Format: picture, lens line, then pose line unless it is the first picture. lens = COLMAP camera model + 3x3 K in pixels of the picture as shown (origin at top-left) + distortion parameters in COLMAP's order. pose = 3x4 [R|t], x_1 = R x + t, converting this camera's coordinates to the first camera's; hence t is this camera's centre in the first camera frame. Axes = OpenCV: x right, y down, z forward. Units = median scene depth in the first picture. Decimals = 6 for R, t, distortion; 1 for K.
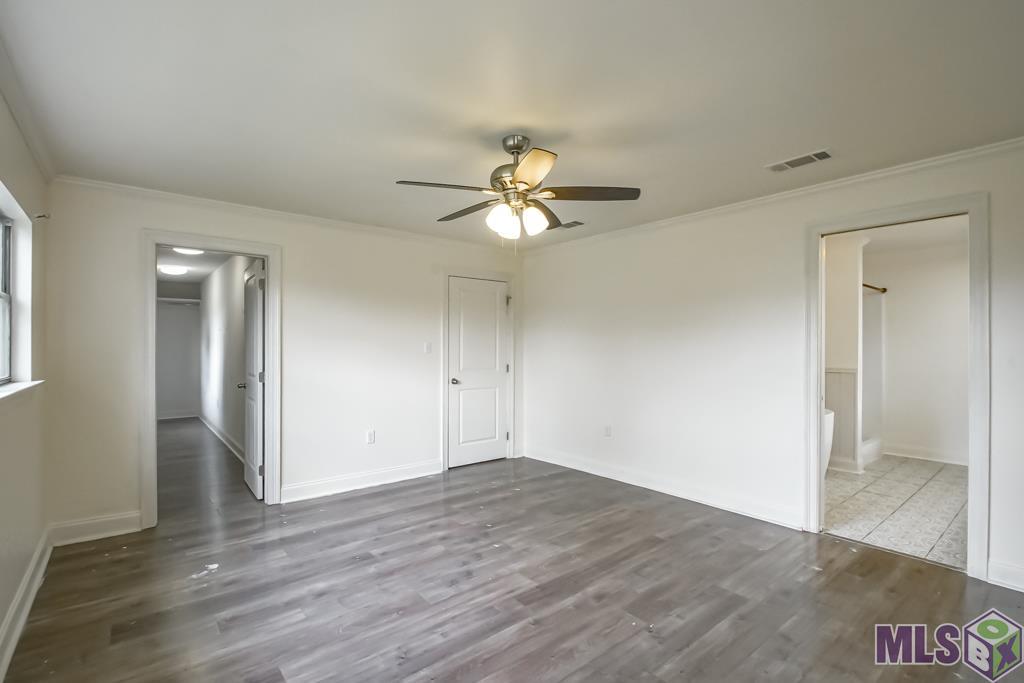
lens RADIAL K [[474.6, 0, 488.9], [0, 474.6, 340.7], [0, 0, 1]] dist [-0.031909, -0.000690]
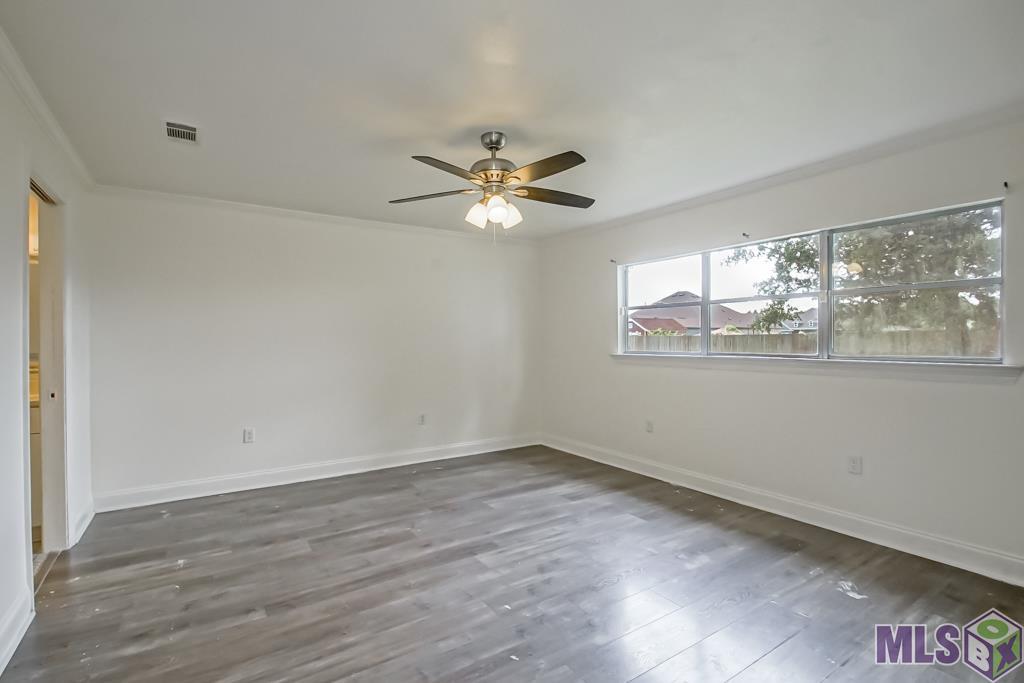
lens RADIAL K [[474.6, 0, 488.9], [0, 474.6, 340.7], [0, 0, 1]] dist [-0.031909, -0.000690]
pose [[-0.995421, 0.005933, 0.095404, -0.031721], [0.005259, 0.999959, -0.007319, 0.040302], [-0.095444, -0.006783, -0.995412, 2.018844]]
